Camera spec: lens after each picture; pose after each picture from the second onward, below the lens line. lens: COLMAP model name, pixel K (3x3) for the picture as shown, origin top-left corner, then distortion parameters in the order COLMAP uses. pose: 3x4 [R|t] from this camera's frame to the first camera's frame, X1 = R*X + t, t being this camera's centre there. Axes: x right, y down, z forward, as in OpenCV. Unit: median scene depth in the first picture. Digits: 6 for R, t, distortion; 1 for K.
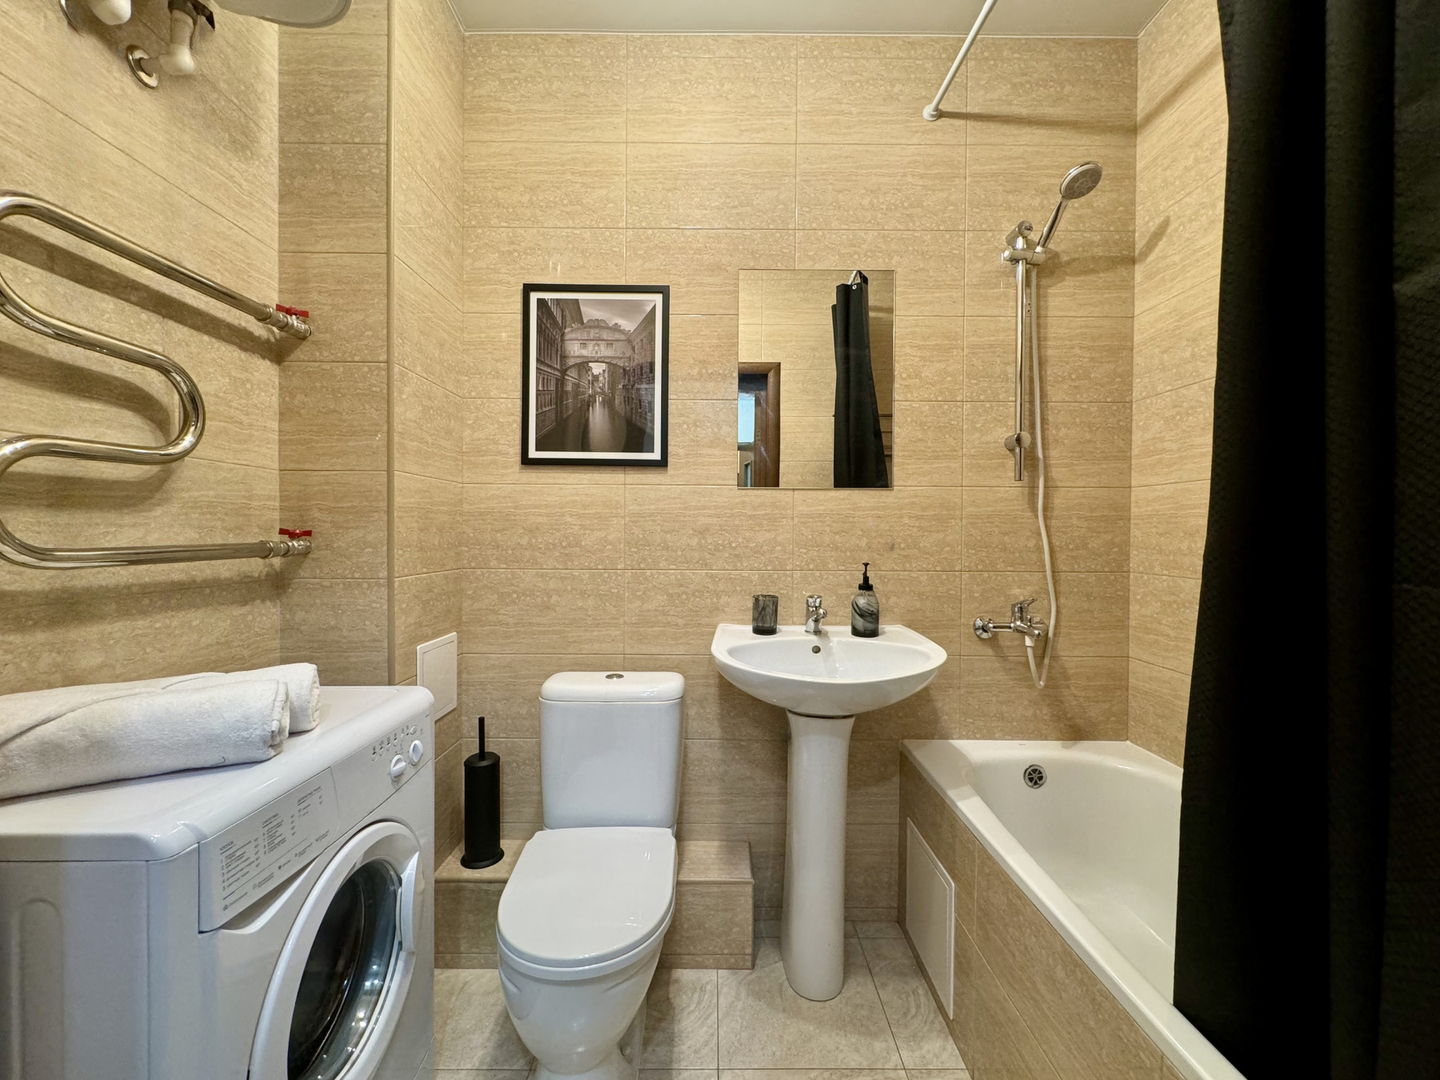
lens RADIAL K [[574.6, 0, 721.4], [0, 574.6, 535.4], [0, 0, 1]] dist [-0.007525, 0.006171]
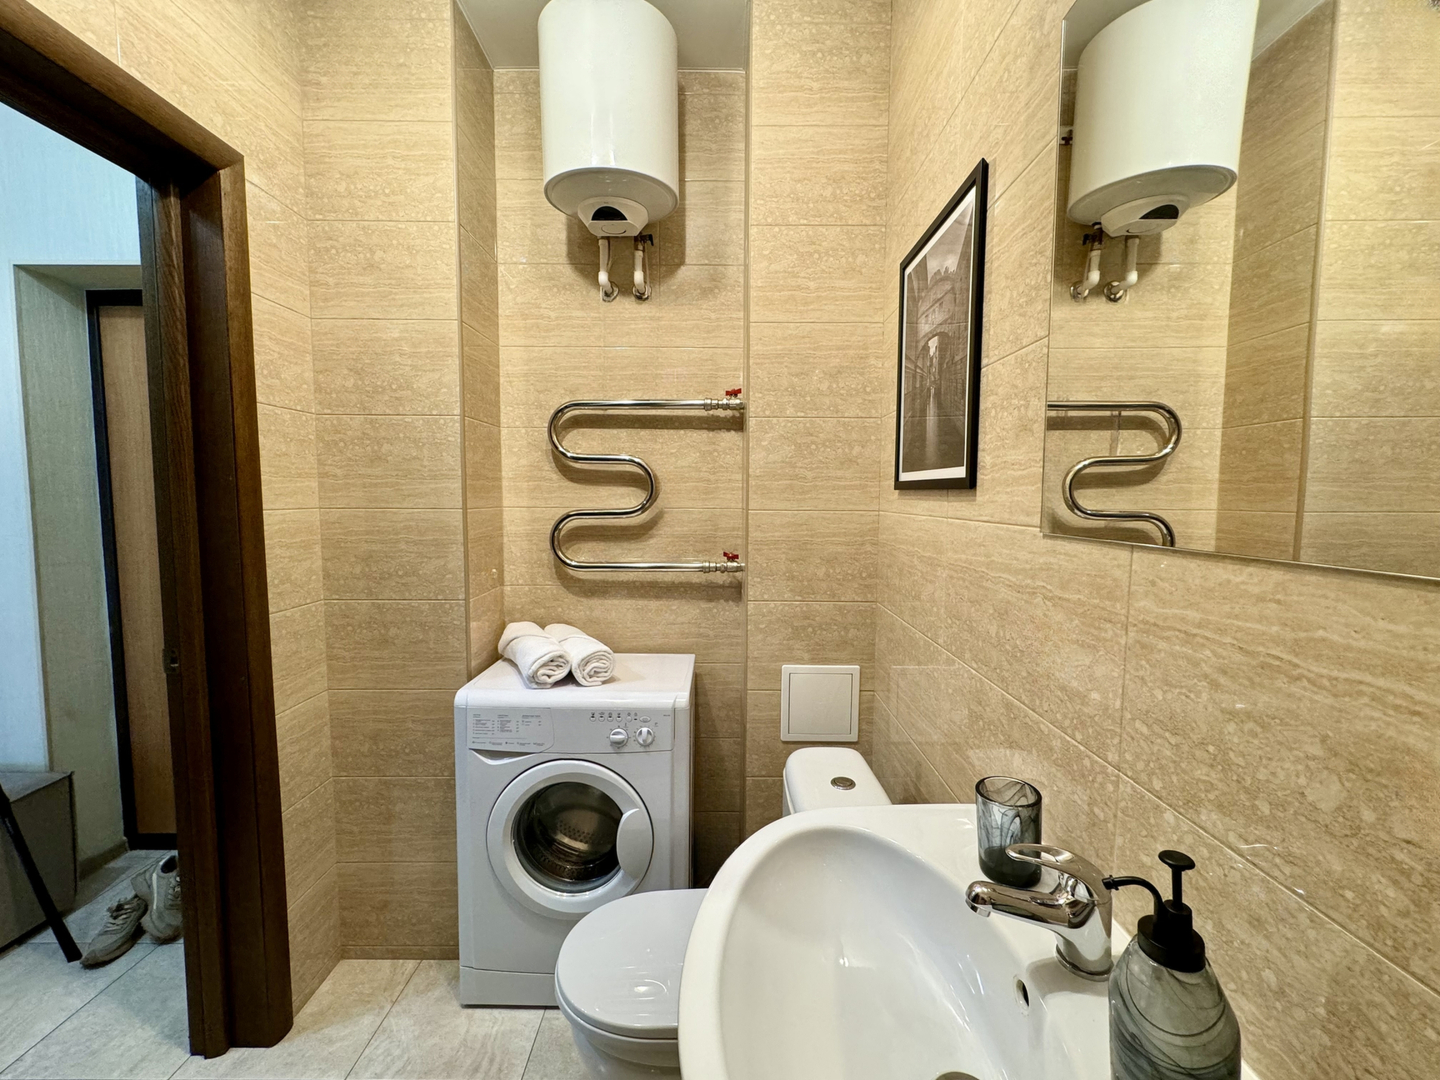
lens RADIAL K [[574.6, 0, 721.4], [0, 574.6, 535.4], [0, 0, 1]] dist [-0.007525, 0.006171]
pose [[-0.007957, 0.061578, -0.998071, 0.480531], [-0.012159, 0.998022, 0.061672, -0.105532], [0.999894, 0.012626, -0.007192, 0.756592]]
